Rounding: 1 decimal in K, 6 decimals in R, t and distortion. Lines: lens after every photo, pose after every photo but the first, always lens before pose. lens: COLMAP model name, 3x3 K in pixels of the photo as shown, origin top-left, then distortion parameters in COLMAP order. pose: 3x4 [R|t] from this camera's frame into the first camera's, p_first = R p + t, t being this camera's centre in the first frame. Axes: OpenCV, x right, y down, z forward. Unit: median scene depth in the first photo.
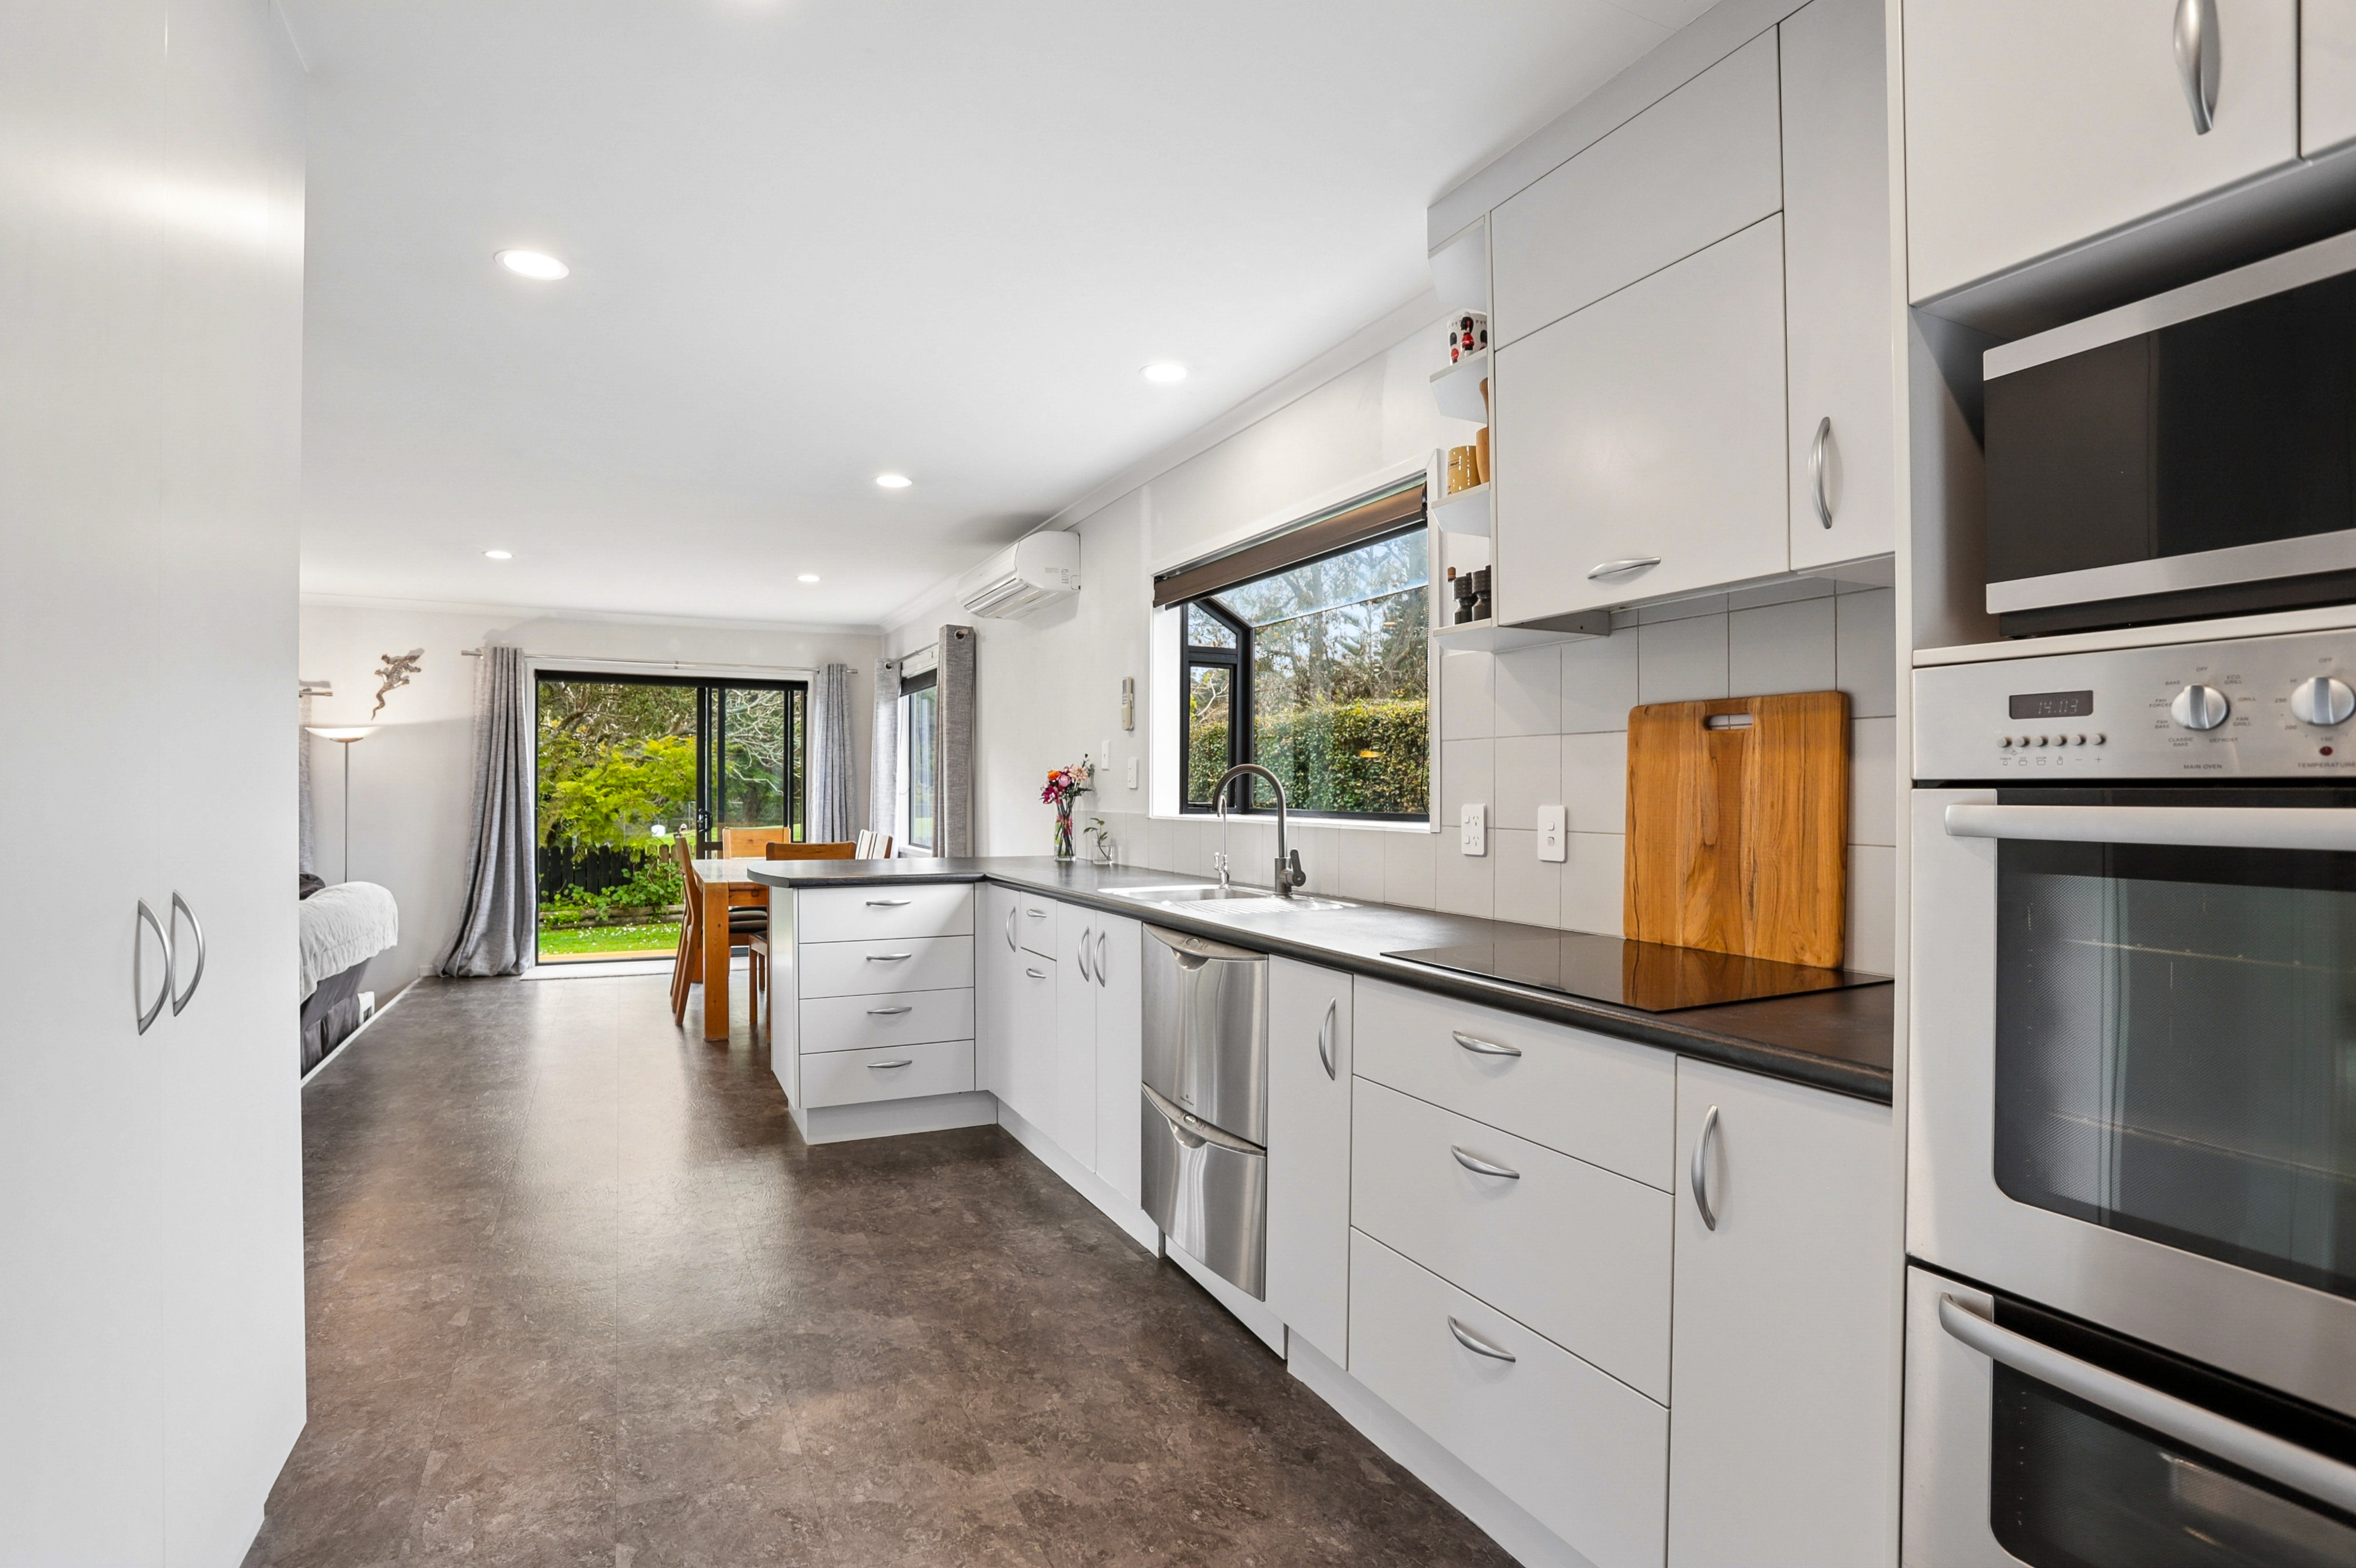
lens RADIAL K [[1155.3, 0, 1169.3], [0, 1155.3, 793.8], [0, 0, 1]] dist [-0.050329, 0.022073]
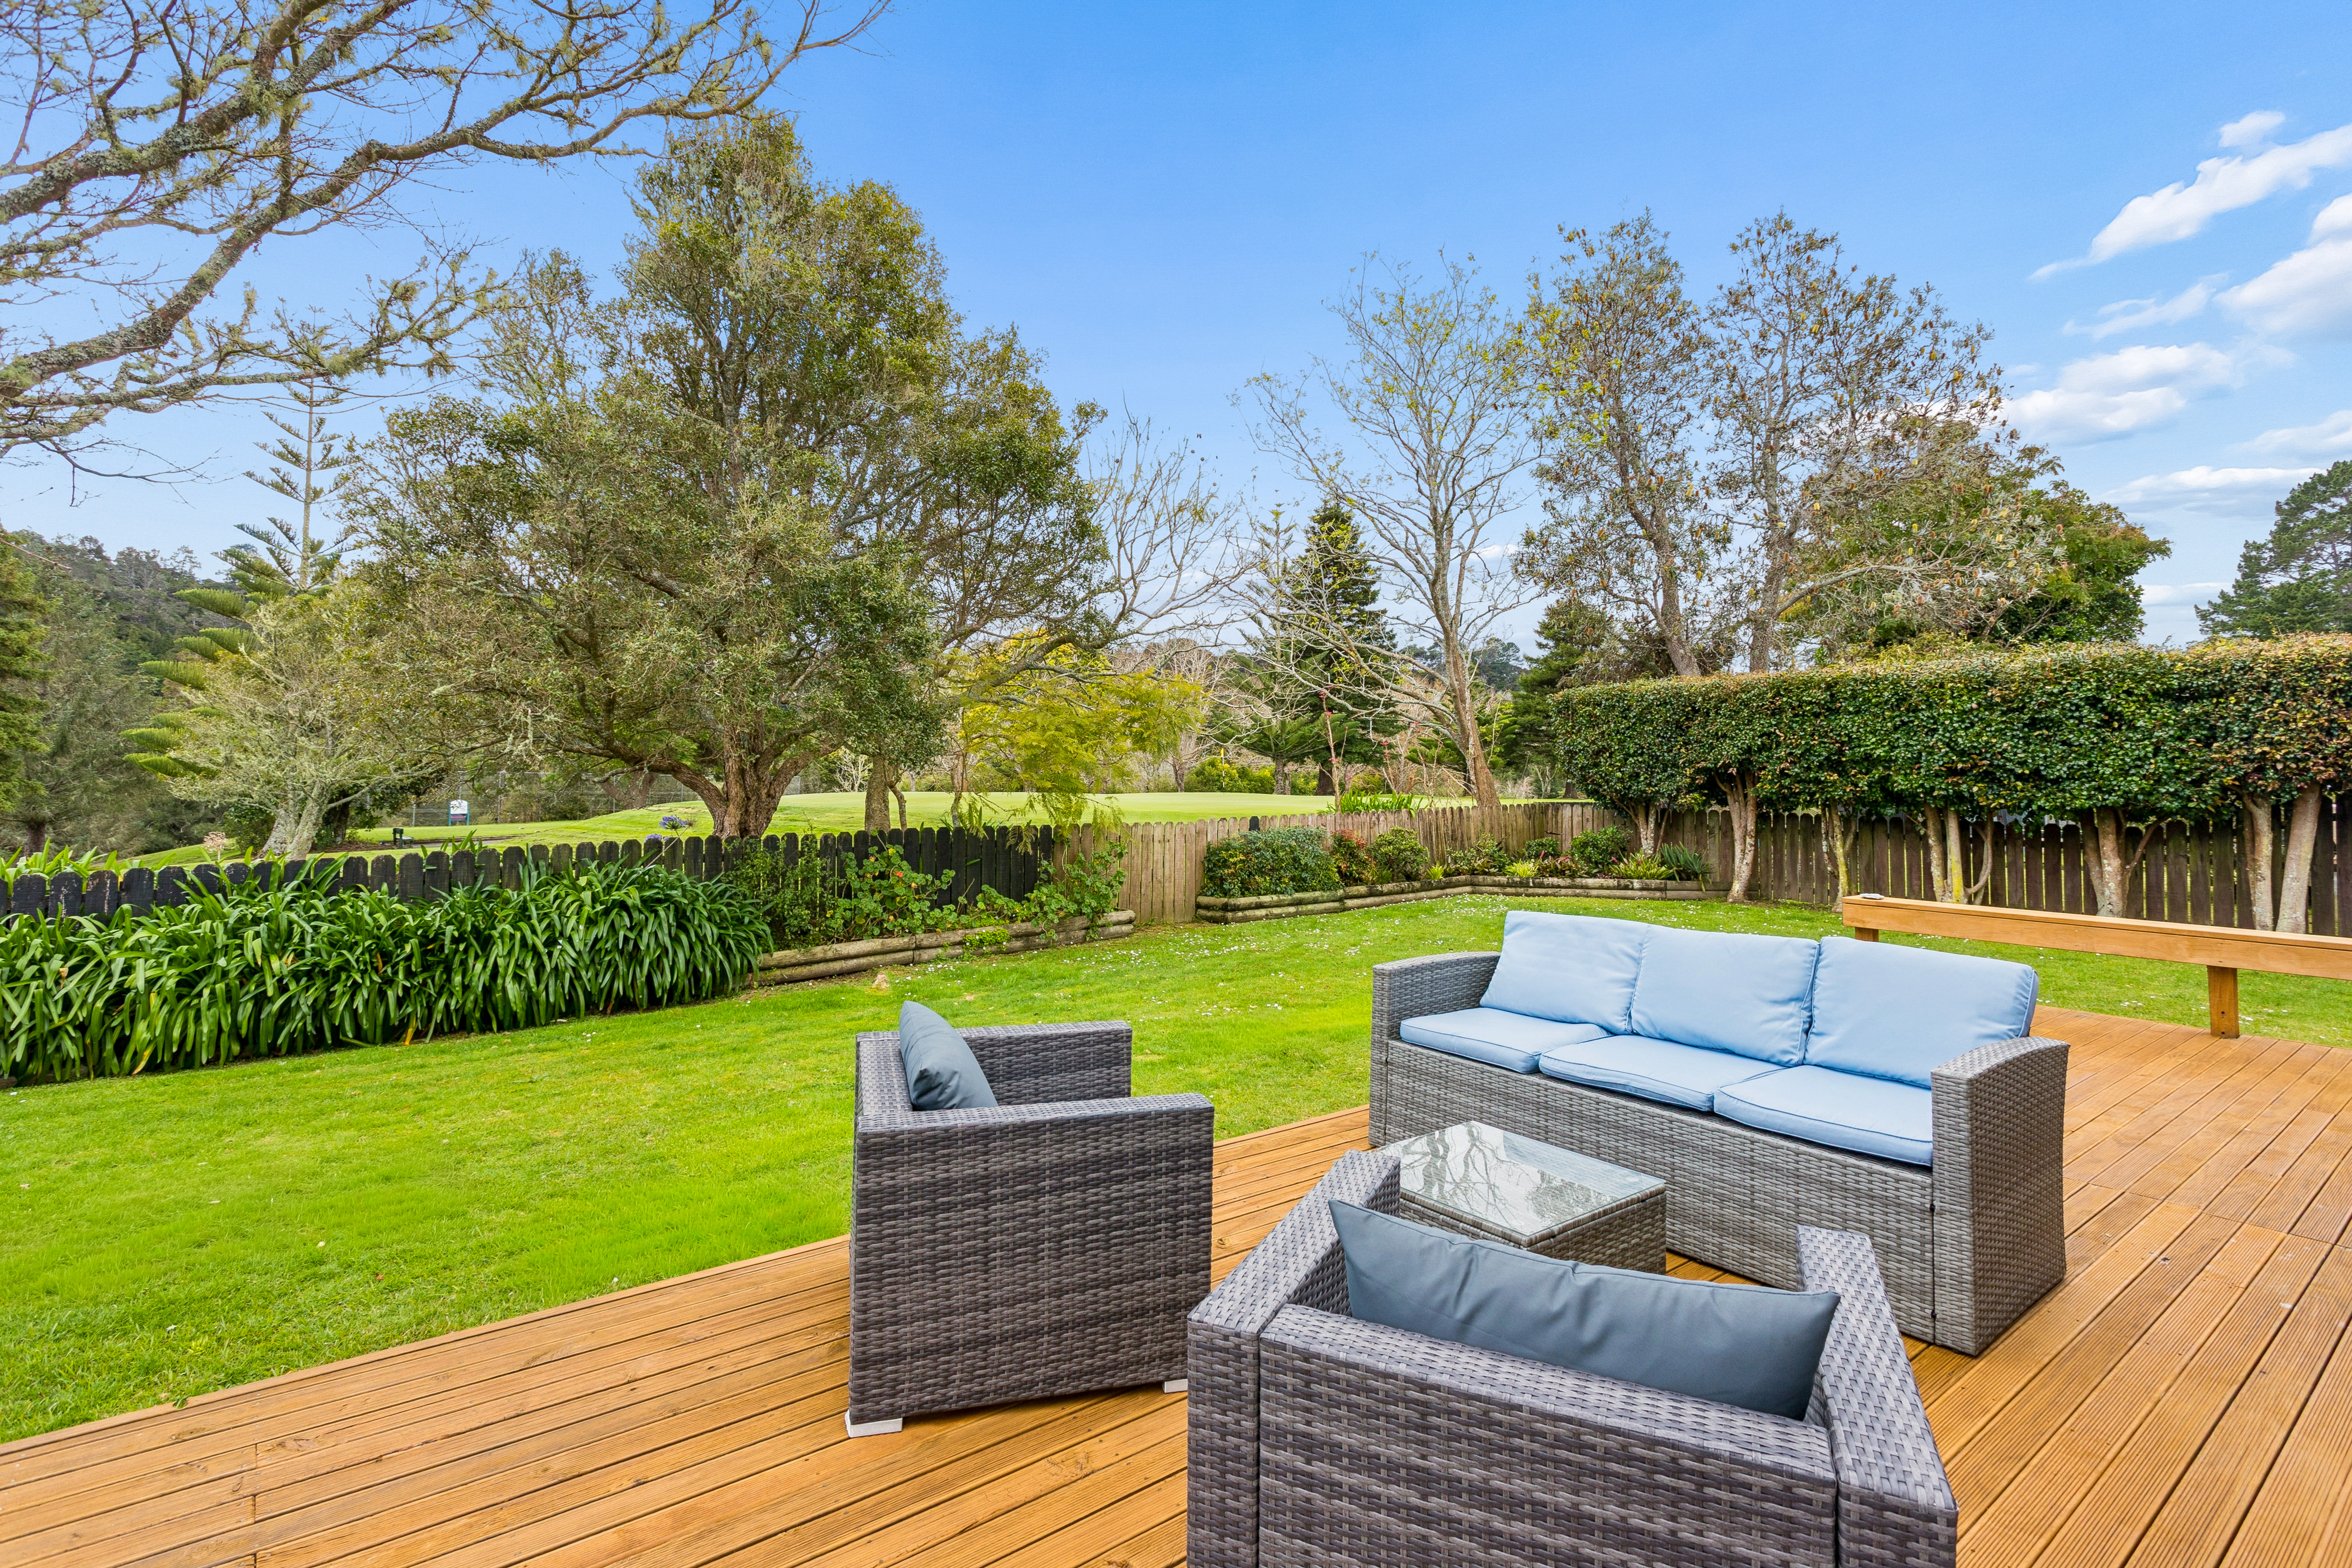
lens RADIAL K [[1153.2, 0, 1174.7], [0, 1153.2, 716.2], [0, 0, 1]] dist [-0.050329, 0.022073]
pose [[0.973051, 0.019178, 0.229791, -0.721550], [-0.008570, 0.998855, -0.047072, 0.014799], [-0.230431, 0.043834, 0.972101, 0.413099]]
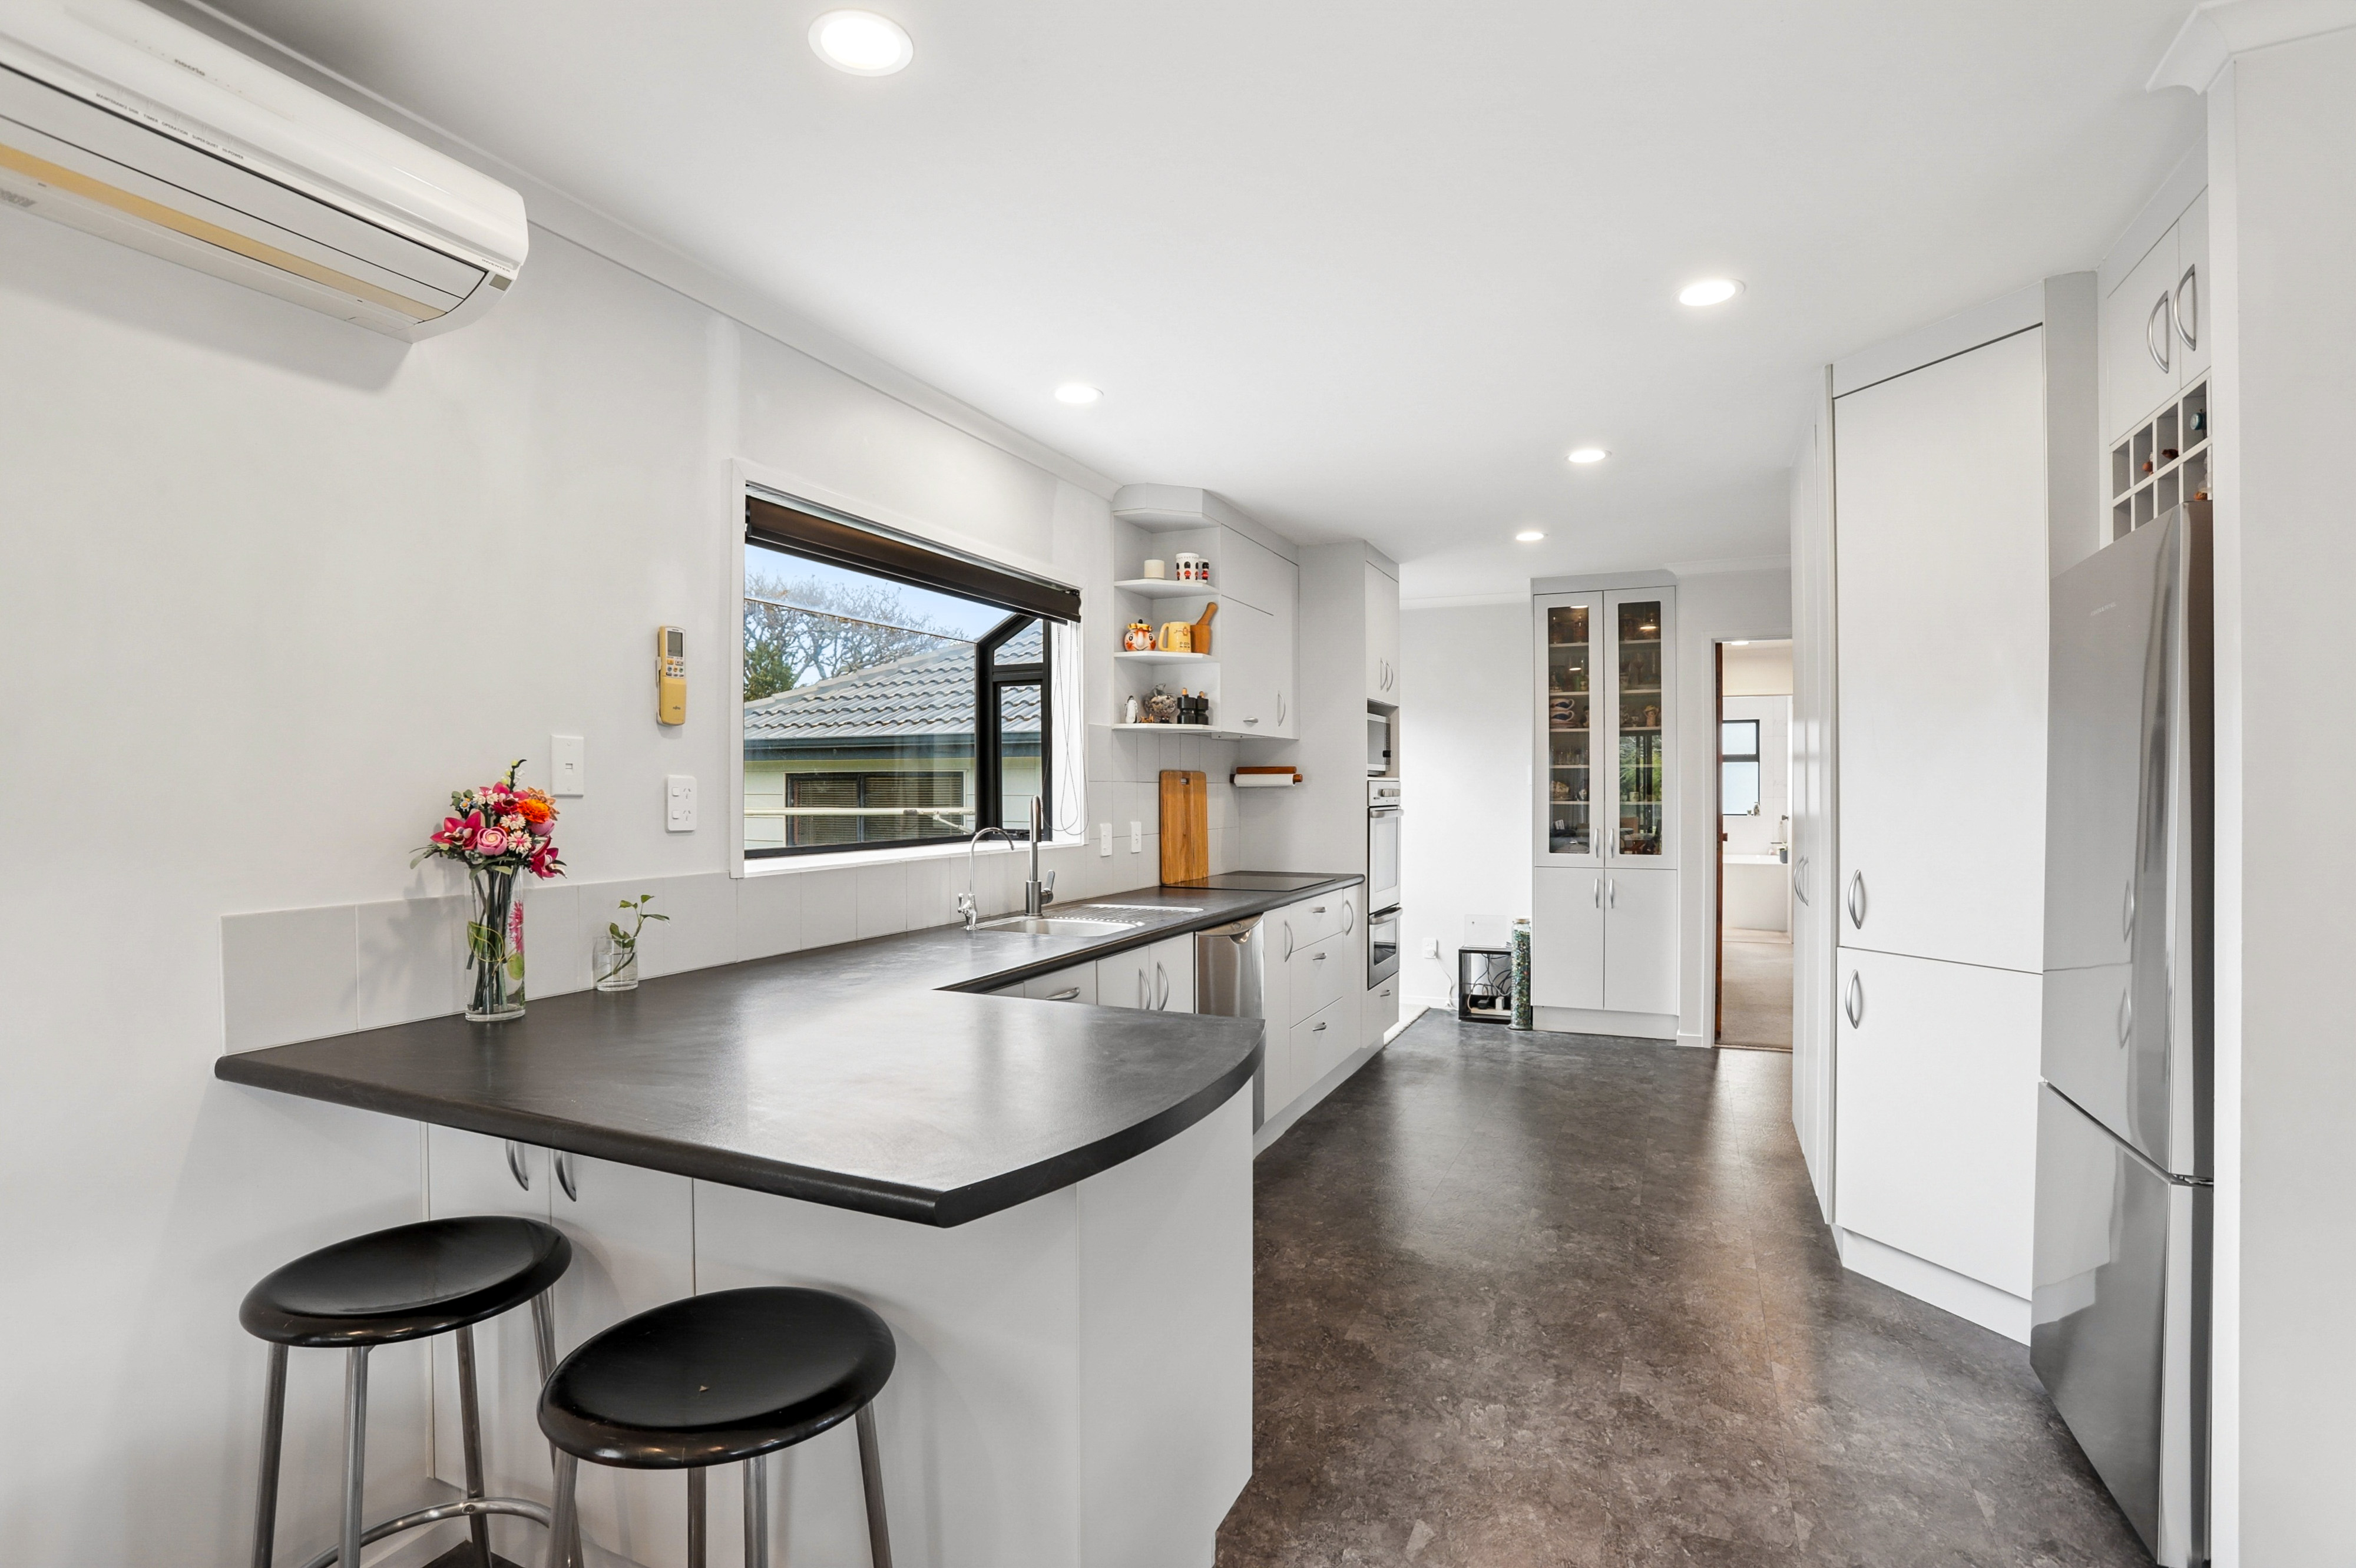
lens RADIAL K [[1155.3, 0, 1175.8], [0, 1155.3, 793.4], [0, 0, 1]] dist [-0.050329, 0.022073]
pose [[-0.648940, -0.001808, 0.760837, -1.363782], [0.002187, 0.999989, 0.004241, -0.052154], [-0.760836, 0.004416, -0.648929, 2.680282]]
